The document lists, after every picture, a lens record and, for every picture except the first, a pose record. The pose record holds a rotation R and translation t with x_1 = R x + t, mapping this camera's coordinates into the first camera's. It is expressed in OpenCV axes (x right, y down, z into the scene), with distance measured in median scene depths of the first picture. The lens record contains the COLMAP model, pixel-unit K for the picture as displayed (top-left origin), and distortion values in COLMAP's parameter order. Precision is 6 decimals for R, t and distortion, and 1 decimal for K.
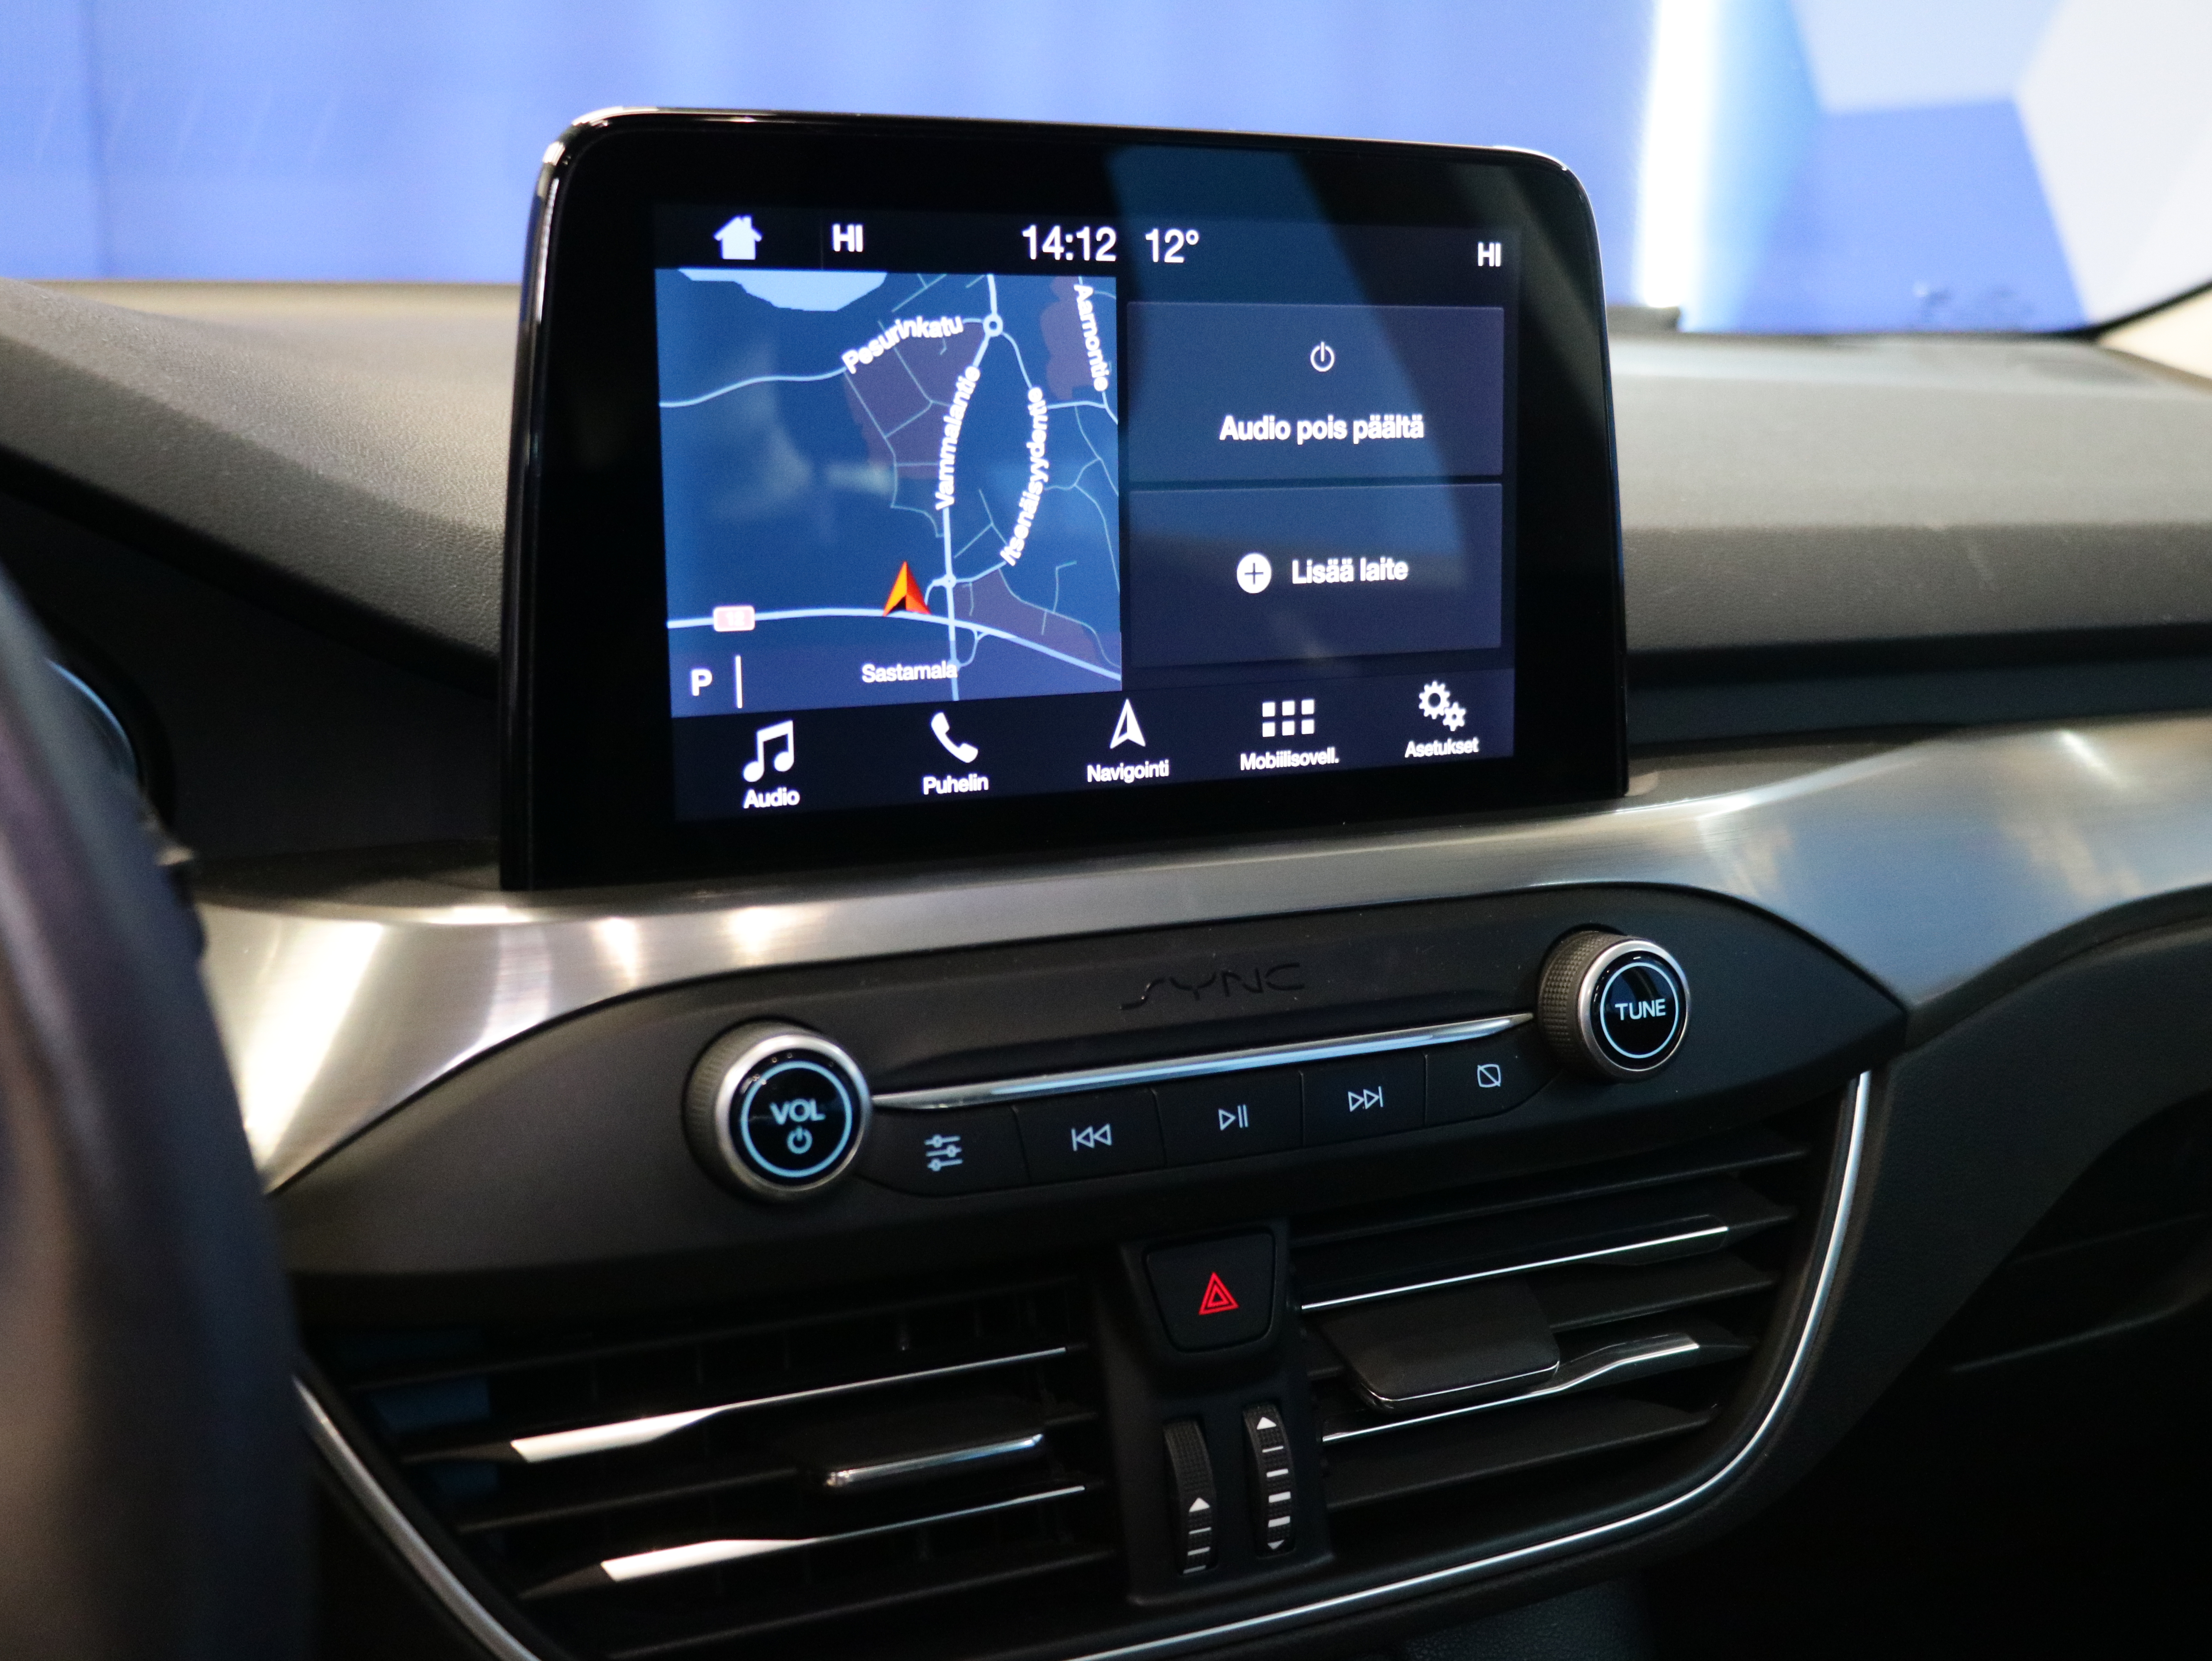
lens RADIAL K [[2379.0, 0, 1106.0], [0, 2379.0, 830.5], [0, 0, 1]] dist [-0.007389, -0.001770]
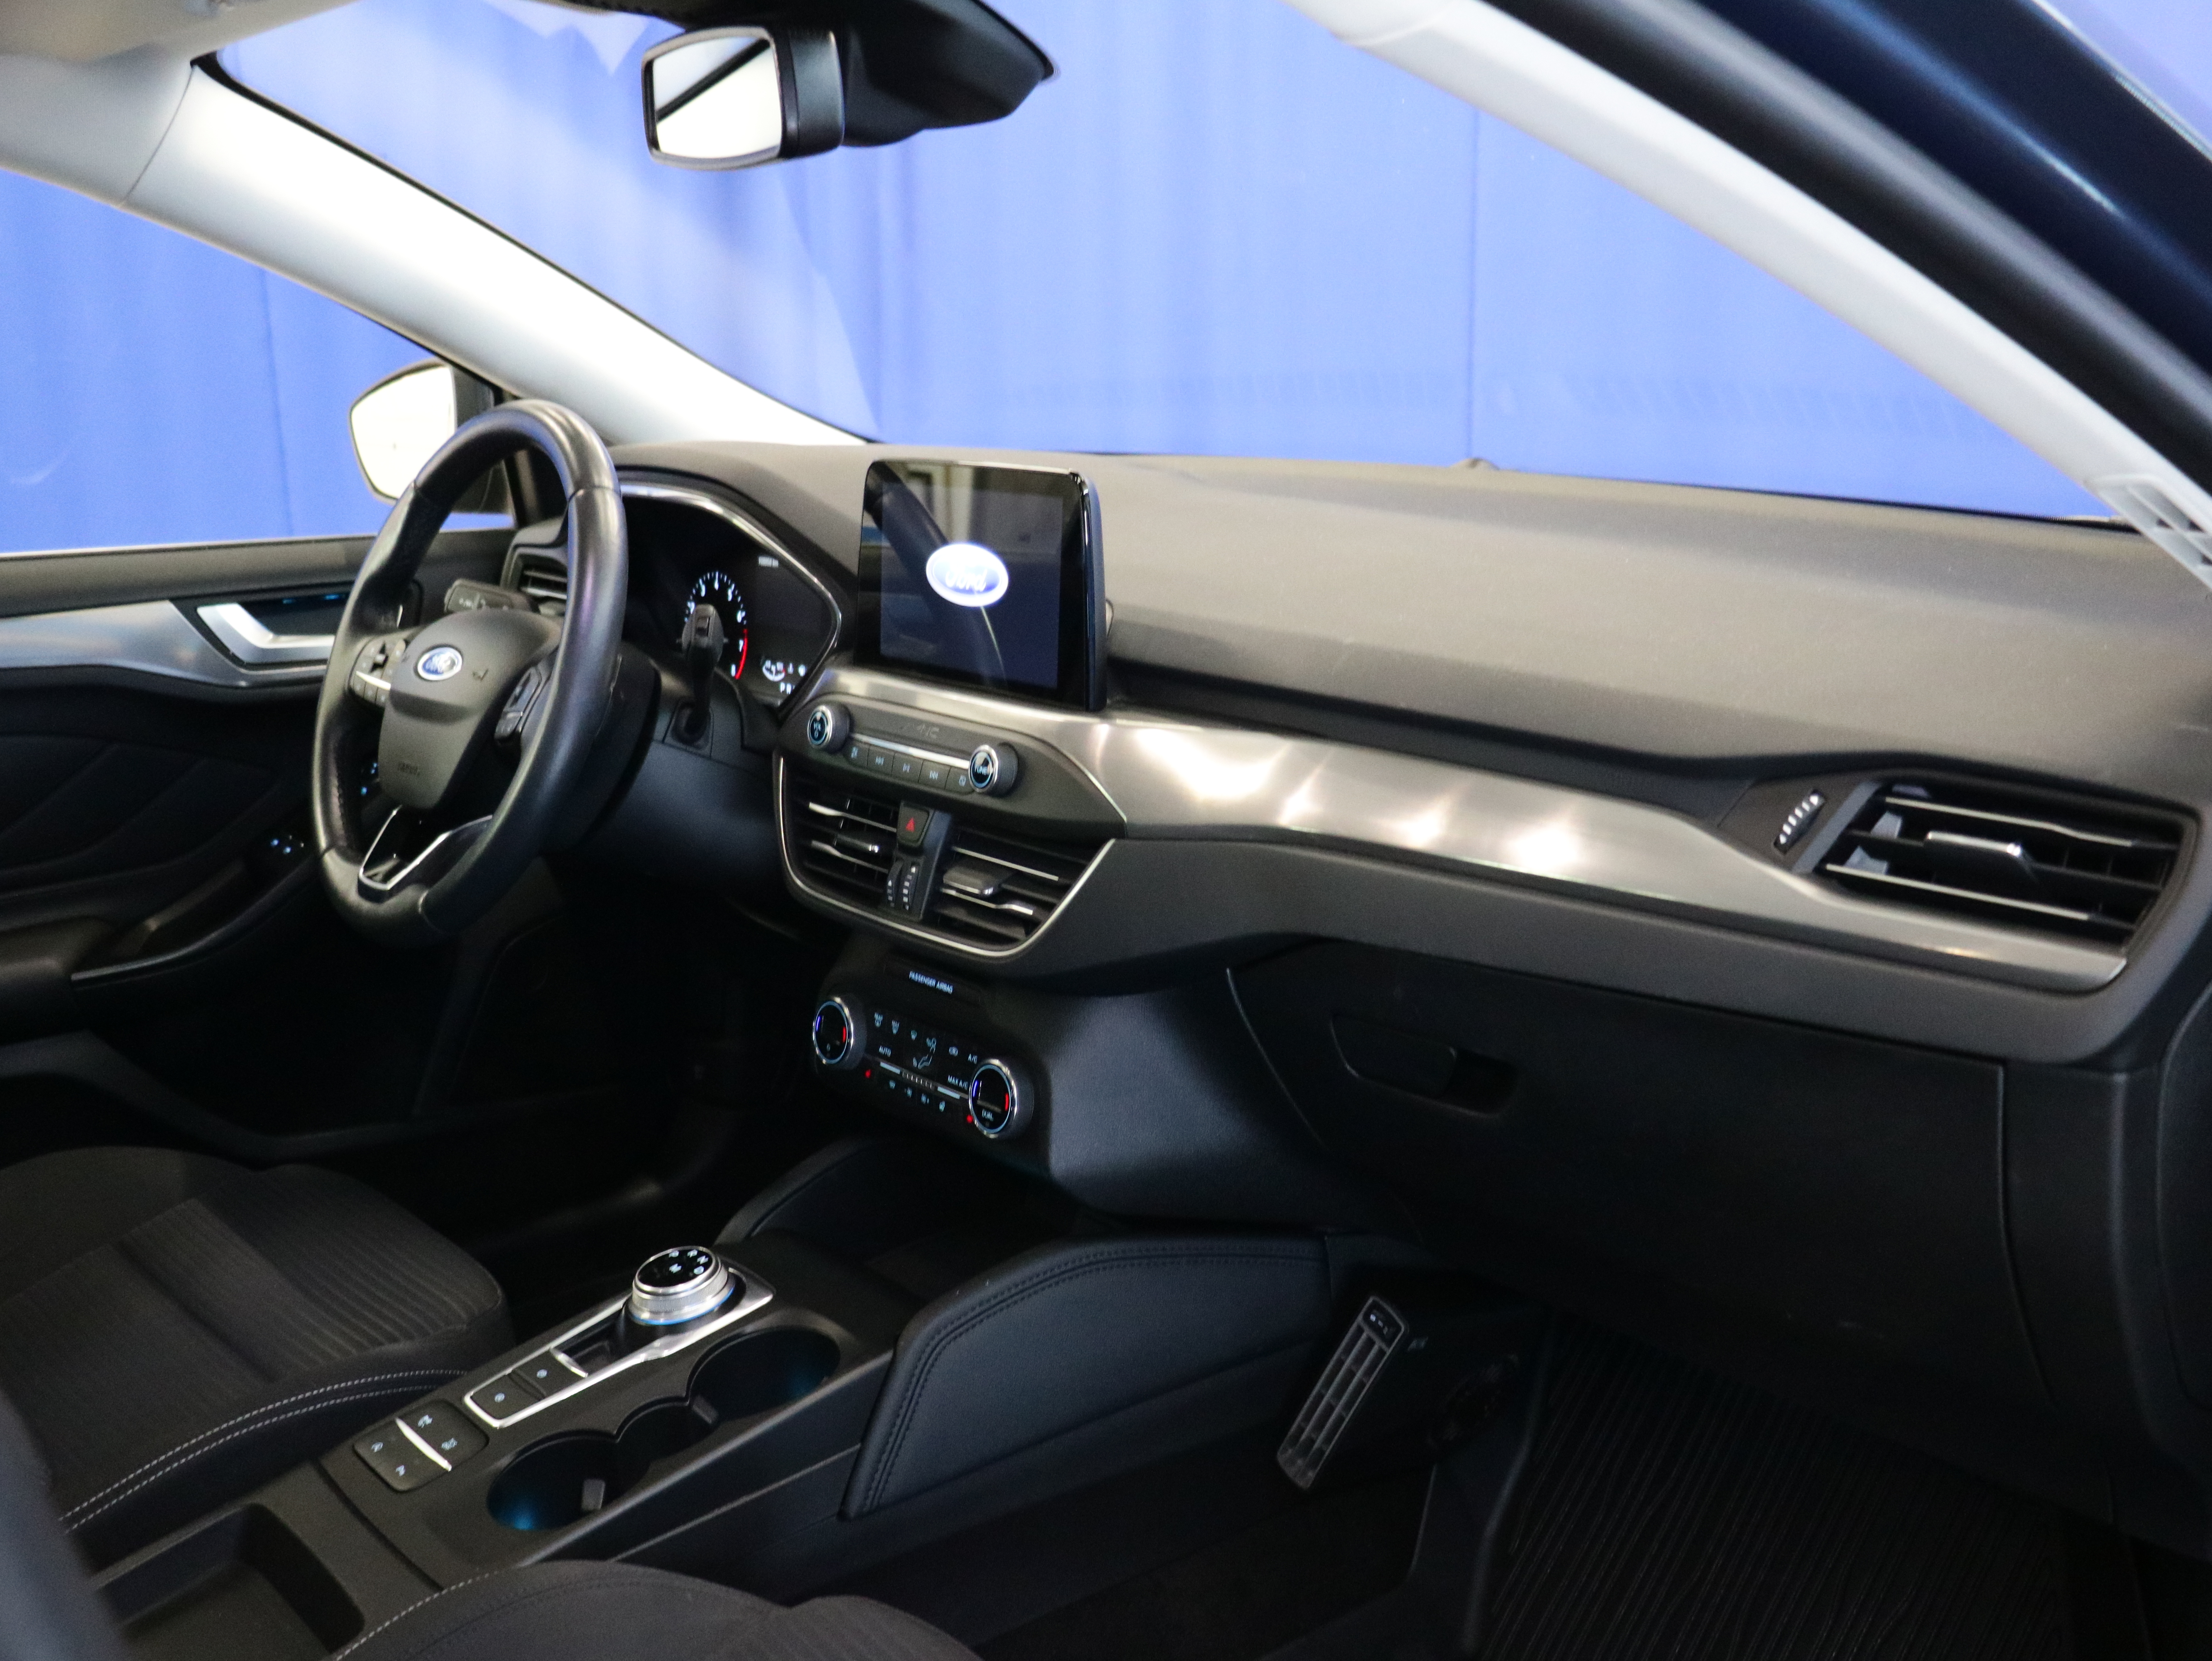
lens RADIAL K [[2385.1, 0, 1106.0], [0, 2385.1, 830.5], [0, 0, 1]] dist [-0.020272, -0.023303]
pose [[0.231422, 0.201268, -0.951806, 3.071265], [-0.186251, 0.969435, 0.159710, -0.349156], [0.954858, 0.140314, 0.261835, 0.395527]]
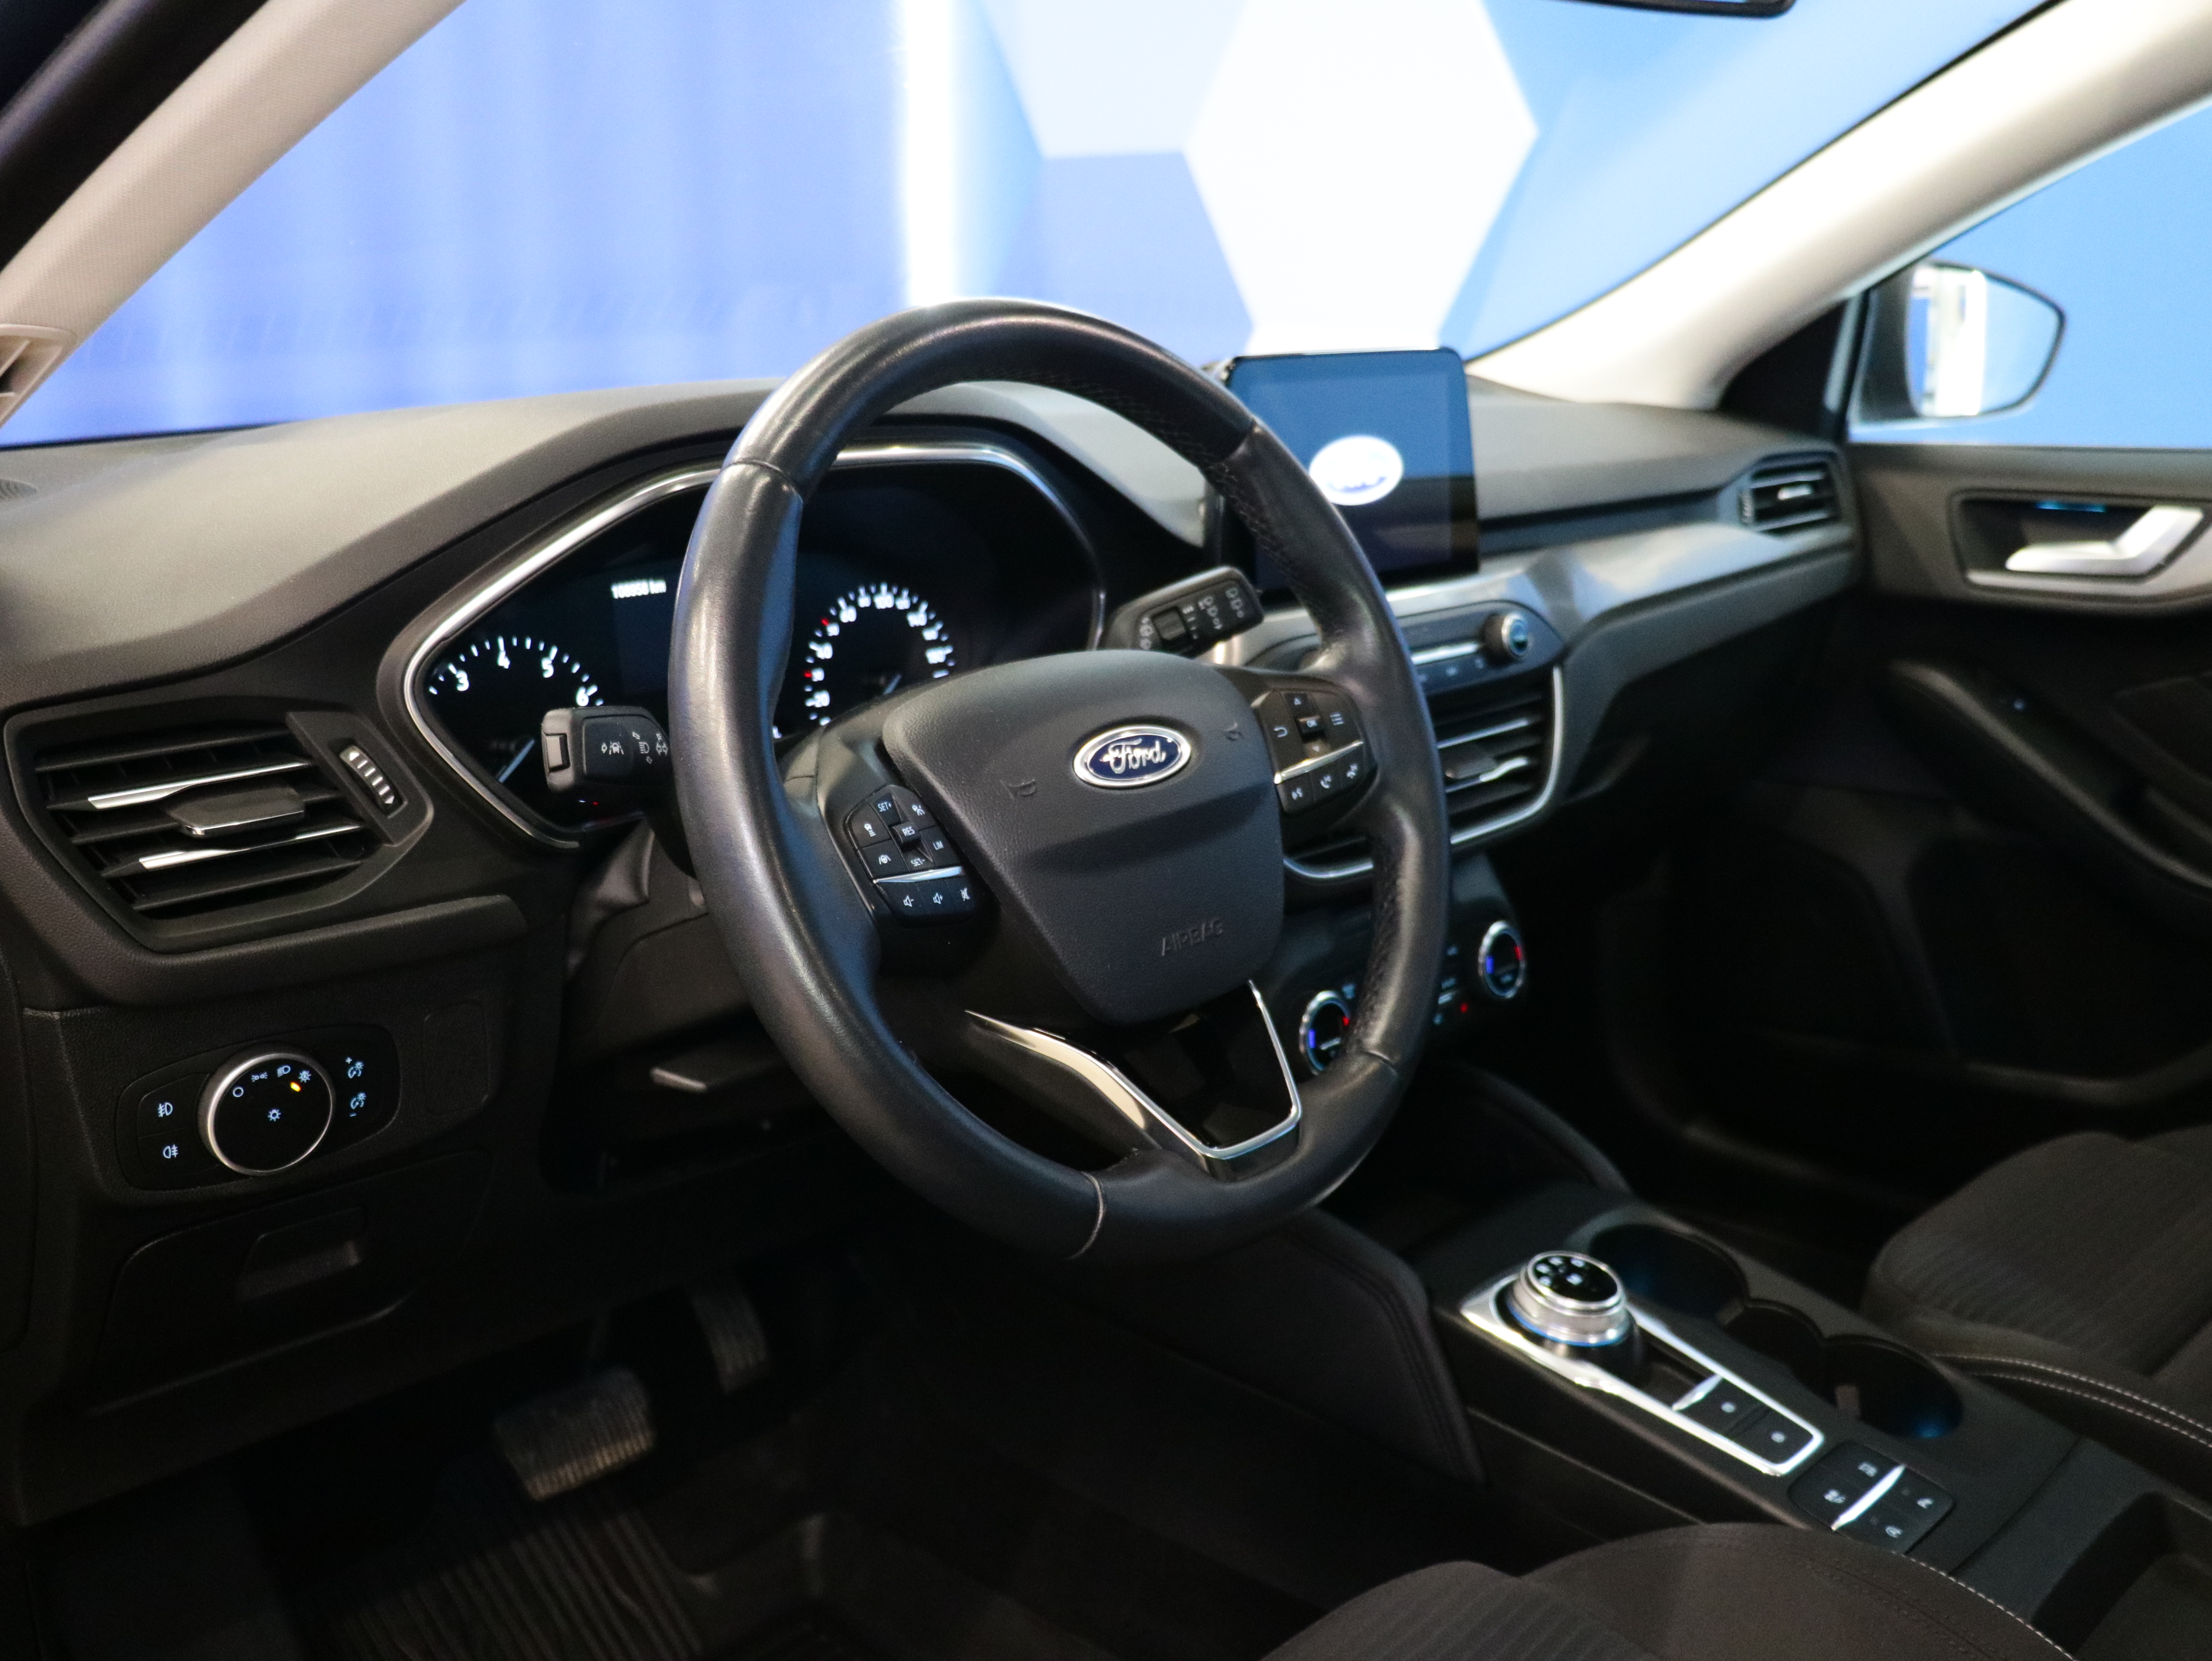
lens RADIAL K [[2134.3, 0, 1106.0], [0, 2134.3, 830.5], [0, 0, 1]] dist [-0.011584, -0.007696]
pose [[0.932716, -0.107680, 0.344160, -1.207821], [0.095648, 0.994066, 0.051804, 0.127367], [-0.347696, -0.015400, 0.937481, -1.336046]]
